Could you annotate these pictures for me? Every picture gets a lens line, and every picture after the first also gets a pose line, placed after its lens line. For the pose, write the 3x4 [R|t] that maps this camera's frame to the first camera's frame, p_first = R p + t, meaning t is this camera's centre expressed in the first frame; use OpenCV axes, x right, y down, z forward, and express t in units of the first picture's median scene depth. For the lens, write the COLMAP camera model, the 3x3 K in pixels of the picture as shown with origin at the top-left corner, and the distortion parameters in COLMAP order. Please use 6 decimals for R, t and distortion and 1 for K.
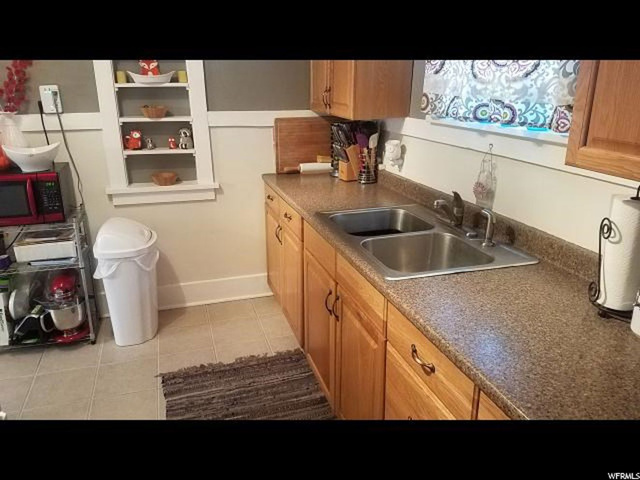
lens RADIAL K [[479.7, 0, 321.0], [0, 479.7, 237.6], [0, 0, 1]] dist [0.056101, -0.077951]
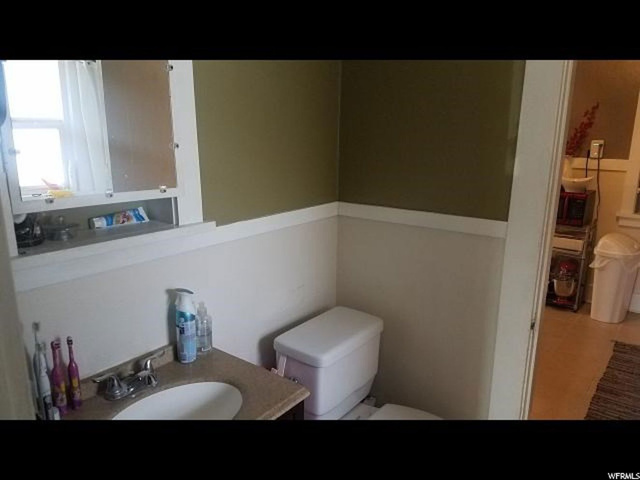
lens RADIAL K [[479.7, 0, 322.9], [0, 479.7, 238.5], [0, 0, 1]] dist [0.056101, -0.077951]
pose [[0.542088, 0.198031, -0.816654, 0.276971], [-0.280136, 0.958831, 0.046555, 0.155820], [0.792253, 0.203537, 0.575246, -0.504454]]
